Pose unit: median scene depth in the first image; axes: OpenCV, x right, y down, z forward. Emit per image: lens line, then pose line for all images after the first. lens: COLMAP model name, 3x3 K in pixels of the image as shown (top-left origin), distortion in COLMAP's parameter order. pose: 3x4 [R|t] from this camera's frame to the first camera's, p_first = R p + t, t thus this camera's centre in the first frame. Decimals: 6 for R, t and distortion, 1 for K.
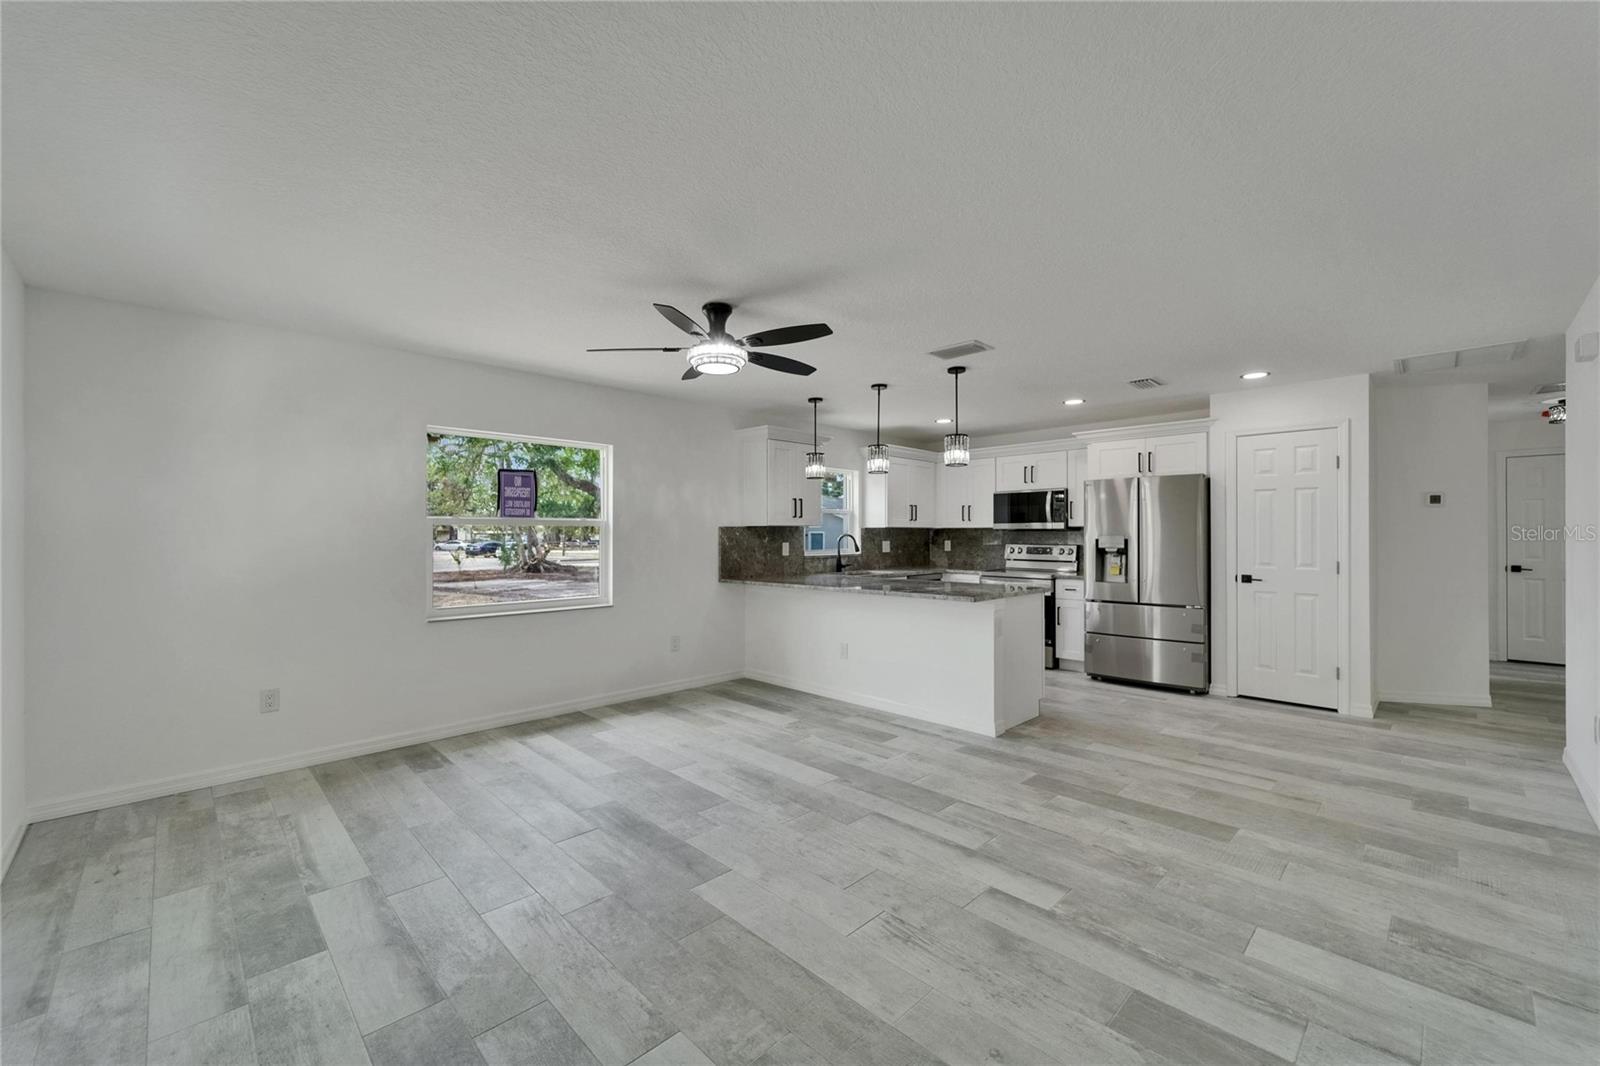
lens RADIAL K [[642.4, 0, 790.7], [0, 642.4, 534.9], [0, 0, 1]] dist [0.005043, -0.001776]
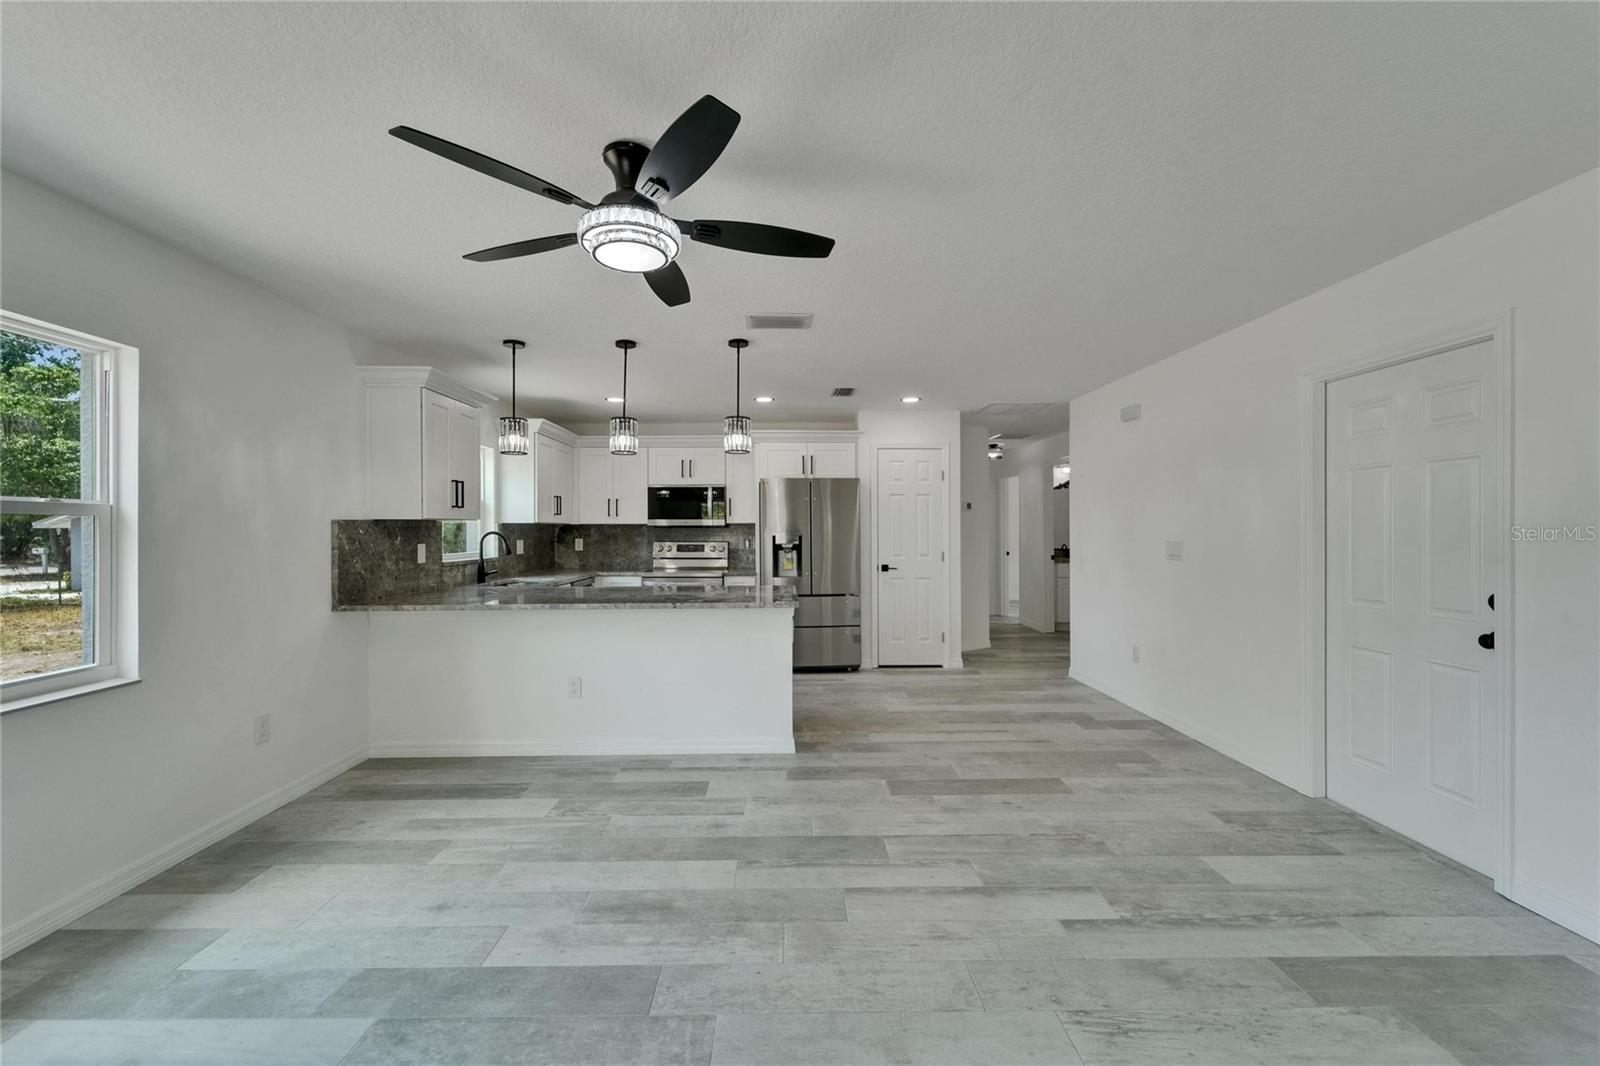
lens RADIAL K [[642.4, 0, 788.1], [0, 642.4, 530.2], [0, 0, 1]] dist [0.005043, -0.001776]
pose [[0.689678, -0.000490, 0.724116, -0.309120], [0.002248, 0.999996, -0.001464, -0.000969], [-0.724113, 0.002637, 0.689677, 0.329631]]
